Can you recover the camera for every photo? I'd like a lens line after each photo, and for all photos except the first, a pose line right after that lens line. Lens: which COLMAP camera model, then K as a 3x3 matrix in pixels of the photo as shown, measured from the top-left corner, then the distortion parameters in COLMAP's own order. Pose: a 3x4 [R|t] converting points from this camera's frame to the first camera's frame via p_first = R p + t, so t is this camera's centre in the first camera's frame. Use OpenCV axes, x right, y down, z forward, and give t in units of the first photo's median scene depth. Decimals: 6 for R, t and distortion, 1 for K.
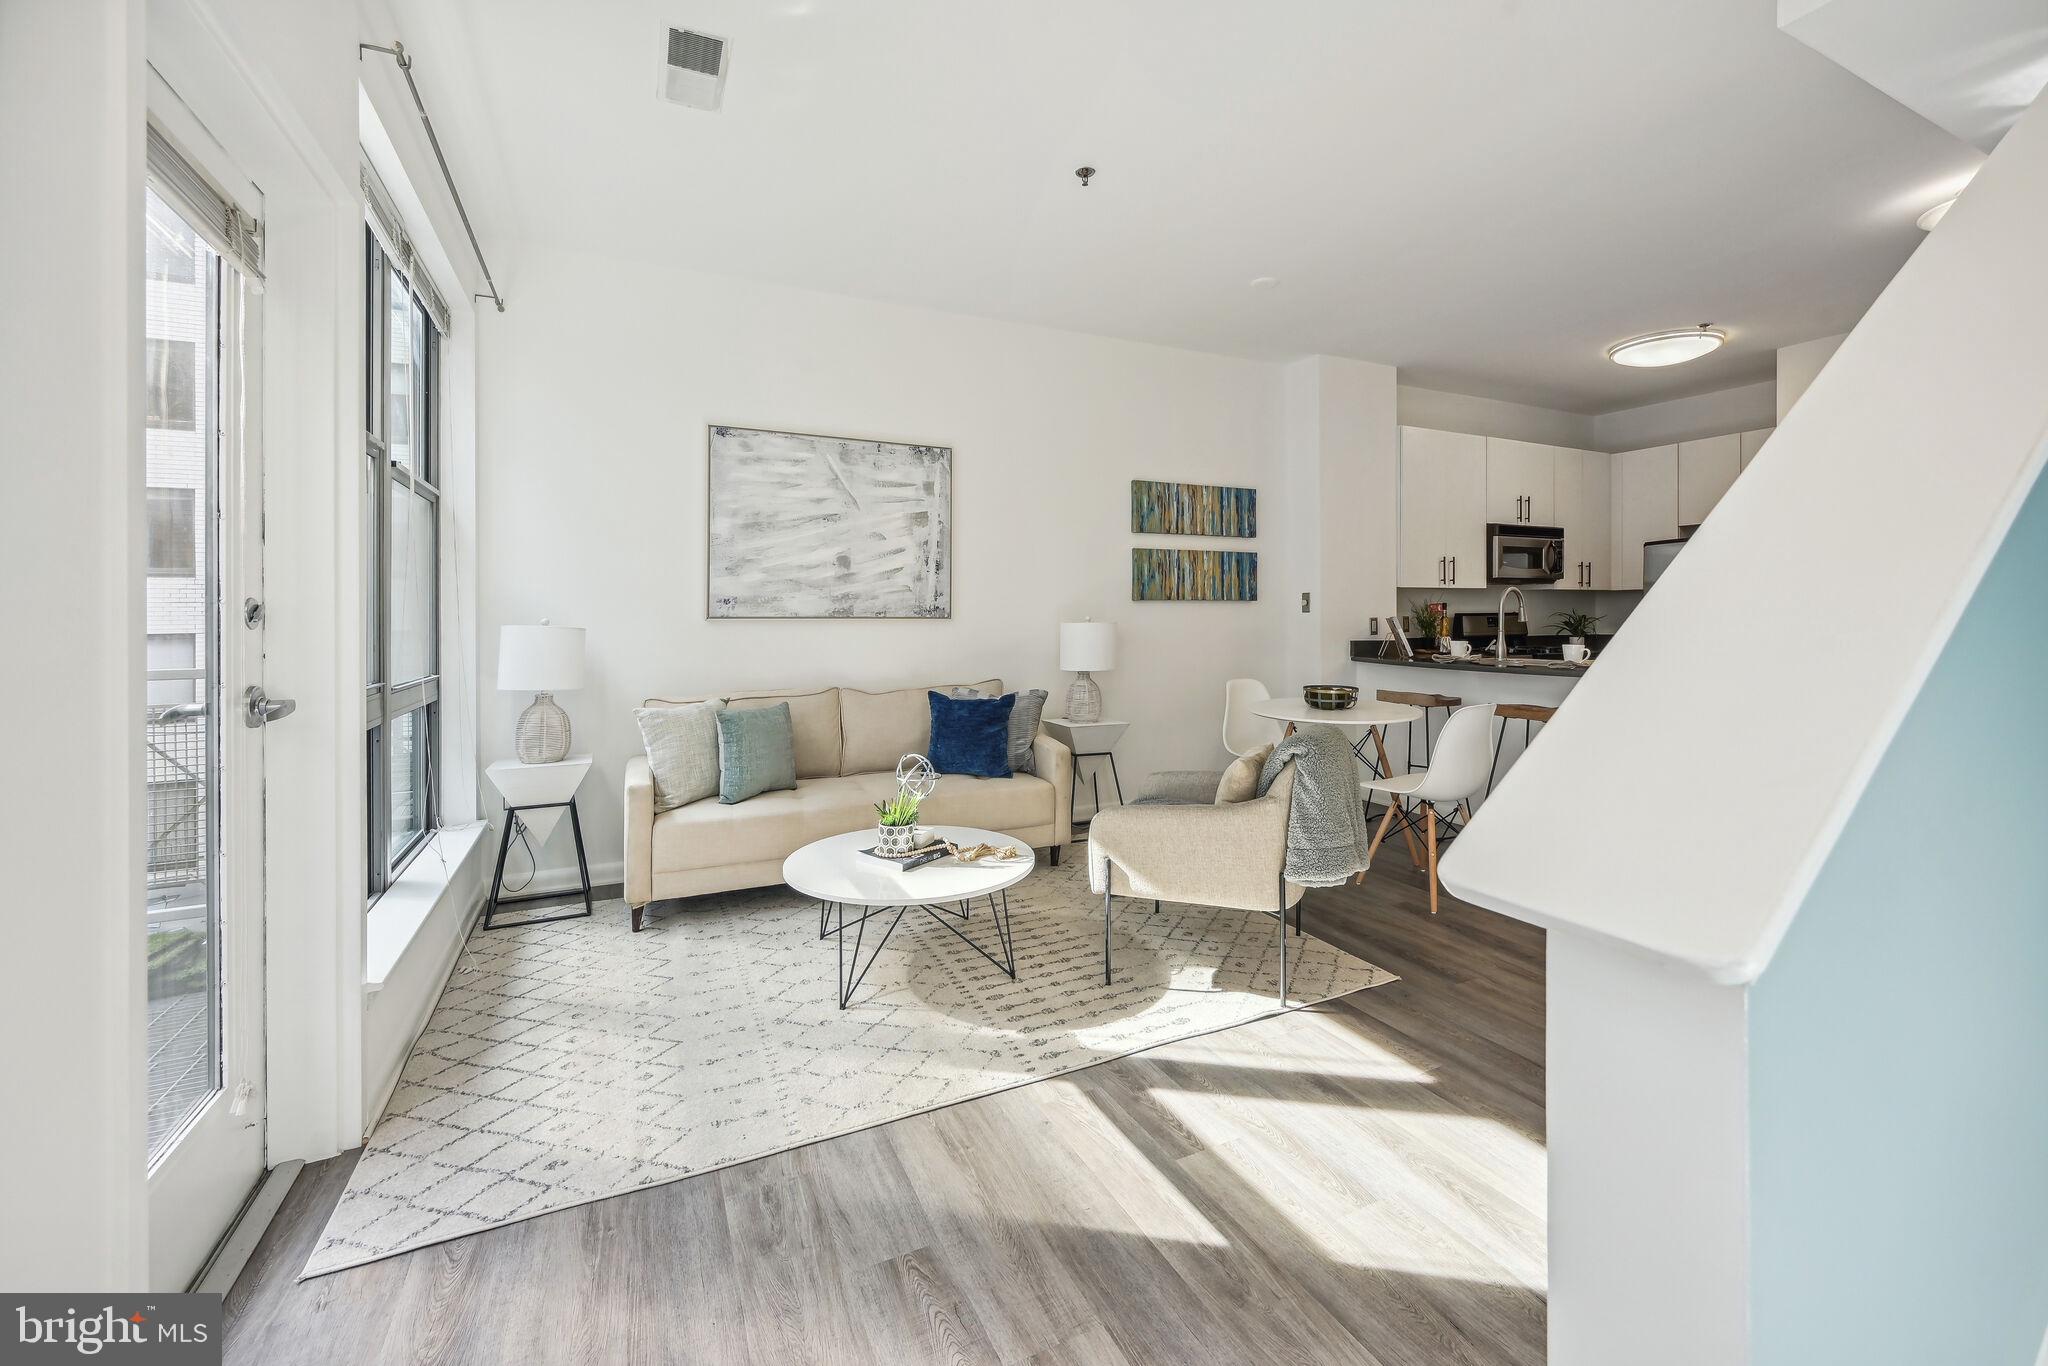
lens RADIAL K [[828.0, 0, 1030.3], [0, 828.0, 618.0], [0, 0, 1]] dist [-0.000792, -0.000109]
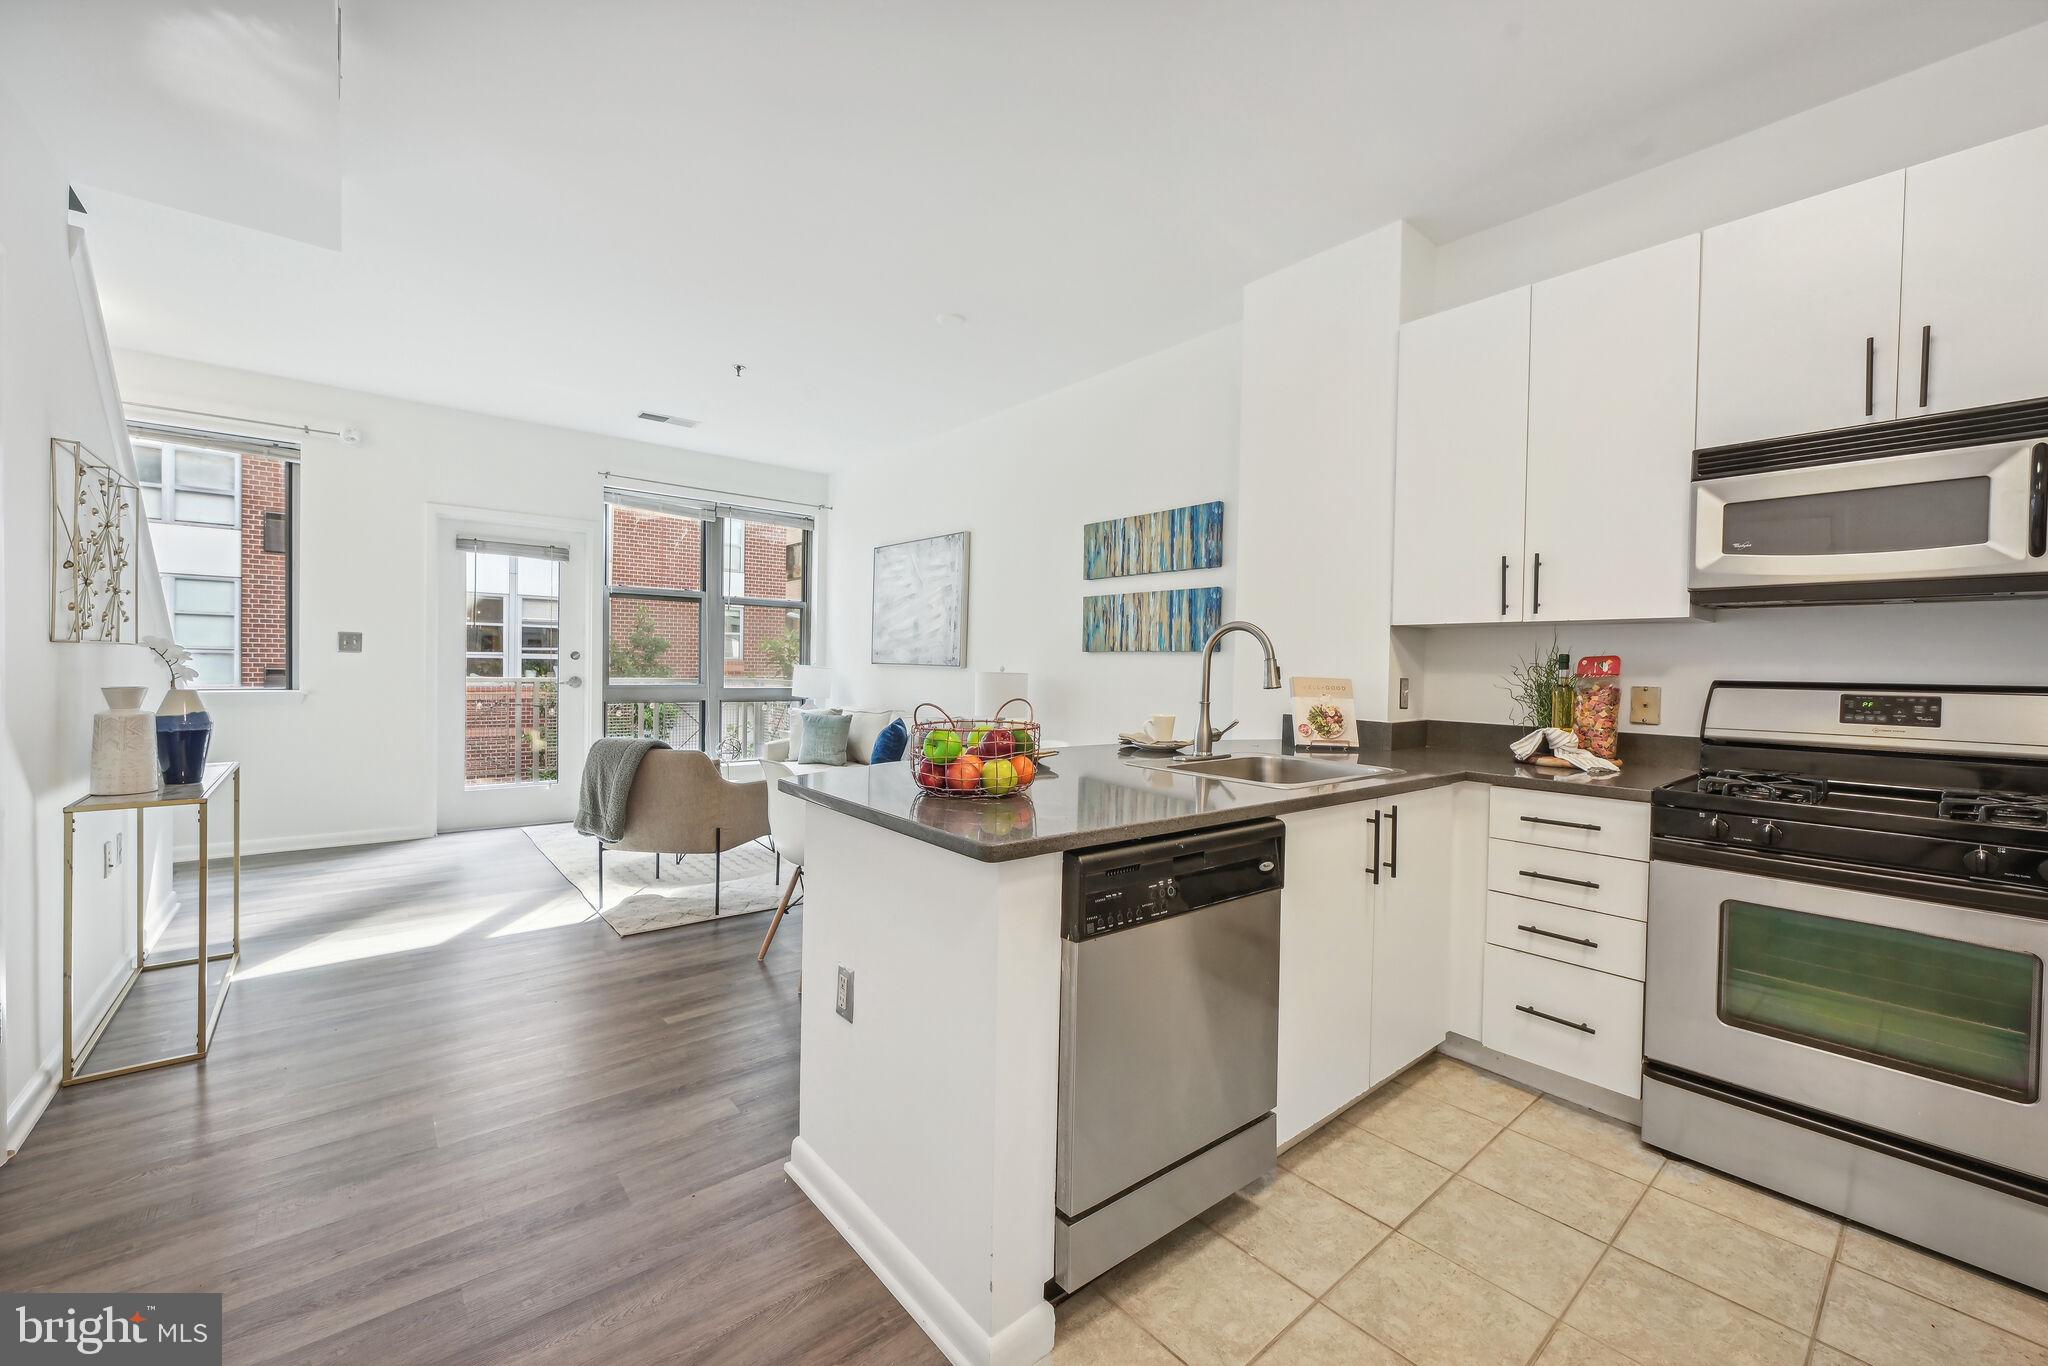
lens RADIAL K [[809.9, 0, 1029.9], [0, 809.9, 677.3], [0, 0, 1]] dist [0.000959, -0.000061]
pose [[0.245767, 0.025231, -0.969000, 1.204689], [-0.022309, 0.999544, 0.020368, -0.011806], [0.969072, 0.016612, 0.246218, 0.851023]]
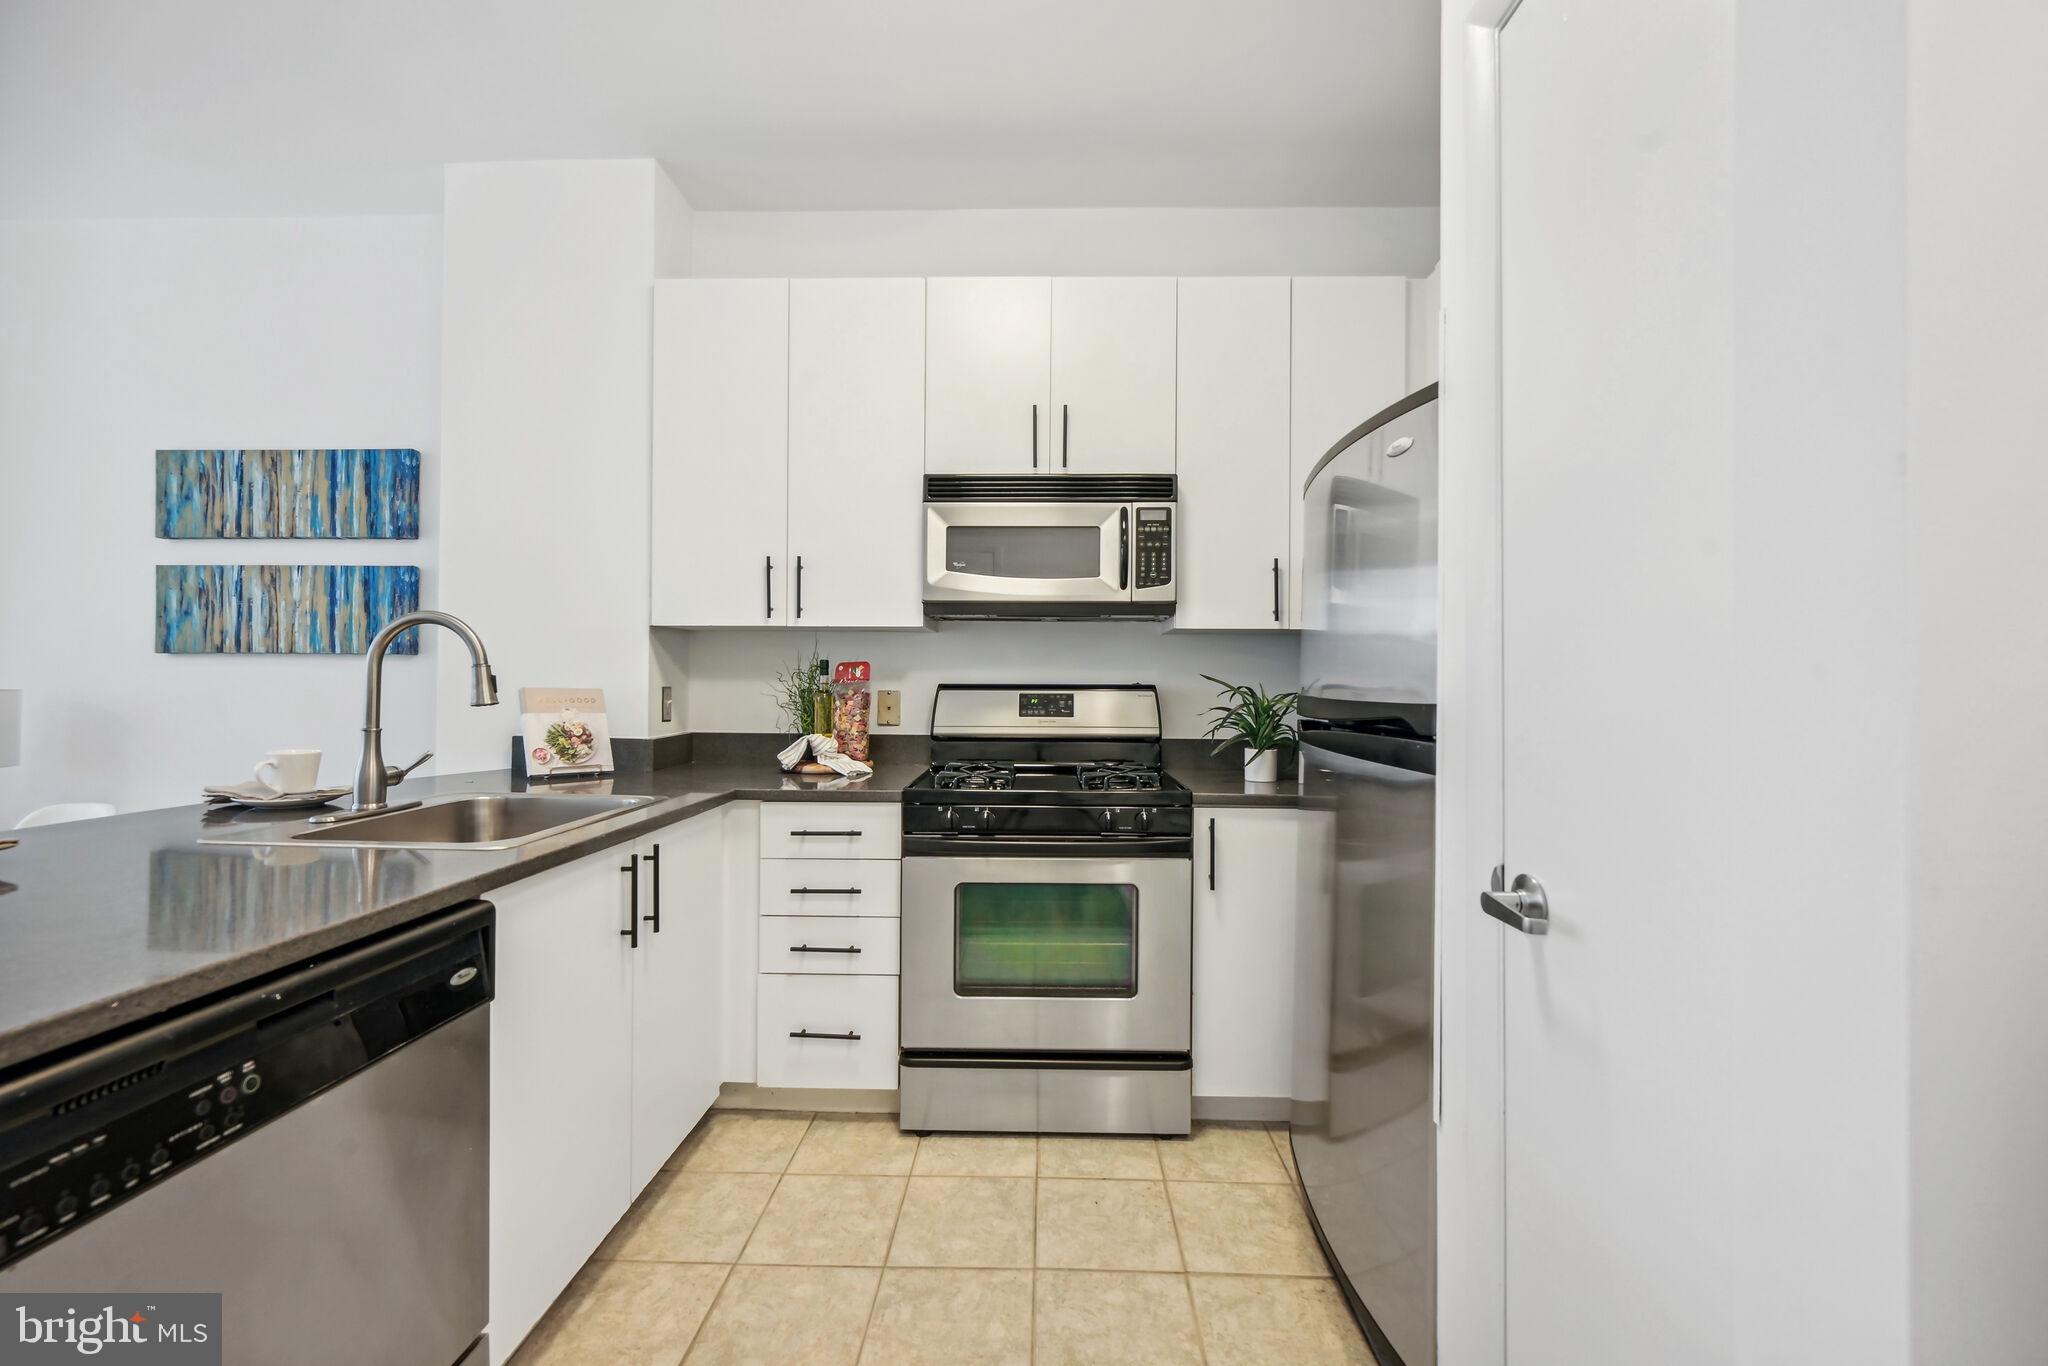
lens RADIAL K [[824.0, 0, 1028.7], [0, 824.0, 679.0], [0, 0, 1]] dist [-0.001476, -0.000231]
pose [[0.887961, 0.011566, -0.459774, 1.132326], [-0.013401, 0.999910, -0.000727, -0.013051], [0.459724, 0.006807, 0.888036, 0.912406]]
